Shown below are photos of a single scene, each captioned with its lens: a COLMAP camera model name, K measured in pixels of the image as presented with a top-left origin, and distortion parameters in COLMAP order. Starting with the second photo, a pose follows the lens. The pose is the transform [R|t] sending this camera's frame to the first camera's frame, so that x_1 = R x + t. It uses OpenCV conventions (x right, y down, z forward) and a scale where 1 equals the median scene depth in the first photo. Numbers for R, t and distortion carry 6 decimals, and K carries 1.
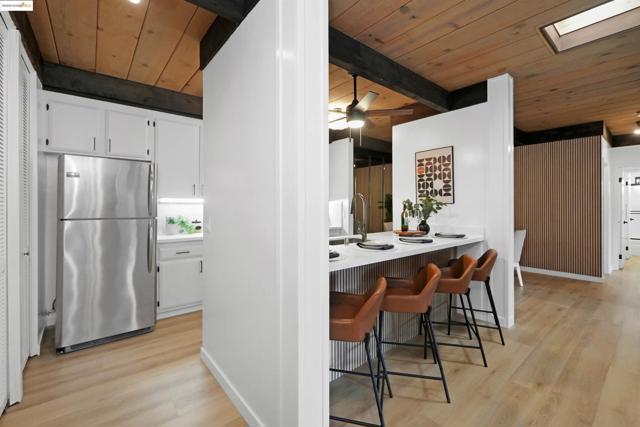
lens RADIAL K [[277.6, 0, 318.8], [0, 277.6, 203.8], [0, 0, 1]] dist [0.000681, 0.000582]
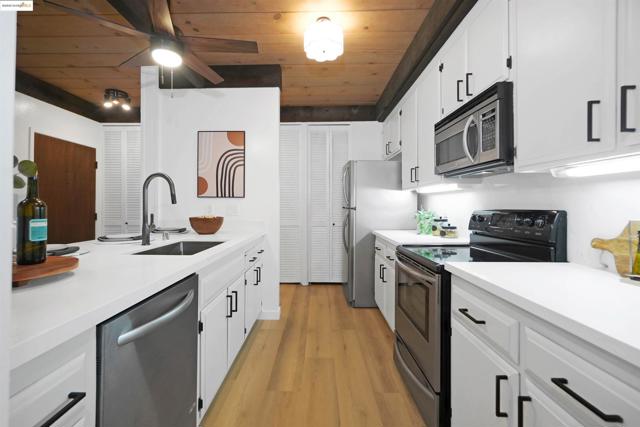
lens RADIAL K [[279.9, 0, 313.2], [0, 279.9, 204.8], [0, 0, 1]] dist [-0.001667, 0.000065]
pose [[-0.650249, -0.001329, -0.759720, 0.324029], [0.000768, 0.999997, -0.002407, 0.033781], [0.759721, -0.002149, -0.650246, 1.358518]]
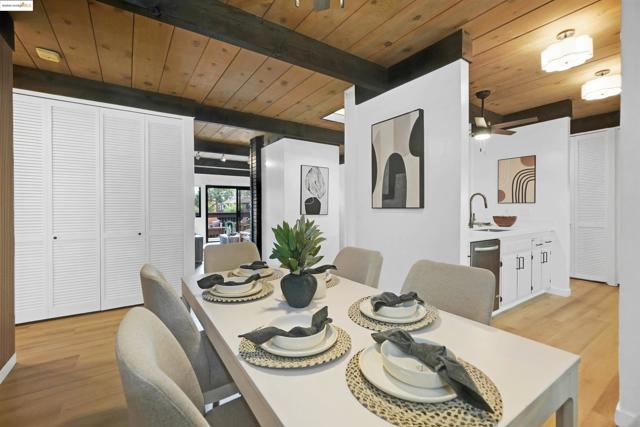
lens RADIAL K [[279.0, 0, 316.9], [0, 279.0, 209.8], [0, 0, 1]] dist [-0.000031, 0.000245]
pose [[-0.995482, 0.003762, 0.094878, 0.624641], [0.004130, 0.999985, 0.003687, 0.030165], [-0.094863, 0.004062, -0.995482, 1.915941]]
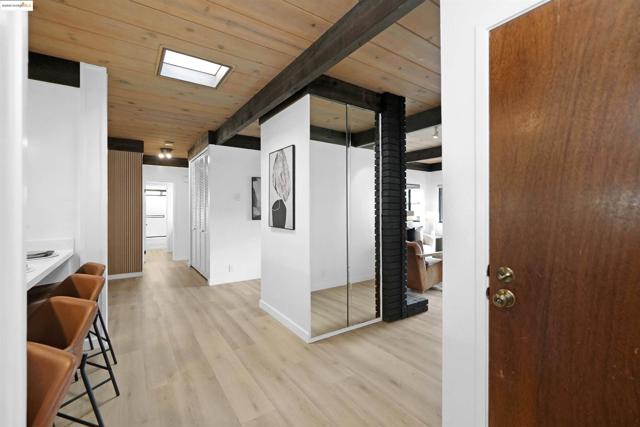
lens RADIAL K [[276.8, 0, 315.6], [0, 276.8, 207.3], [0, 0, 1]] dist [-0.001413, -0.000162]
pose [[0.092993, 0.007653, 0.995637, -0.138294], [0.003214, 0.999963, -0.007986, 0.001120], [-0.995662, 0.003942, 0.092965, 0.193914]]
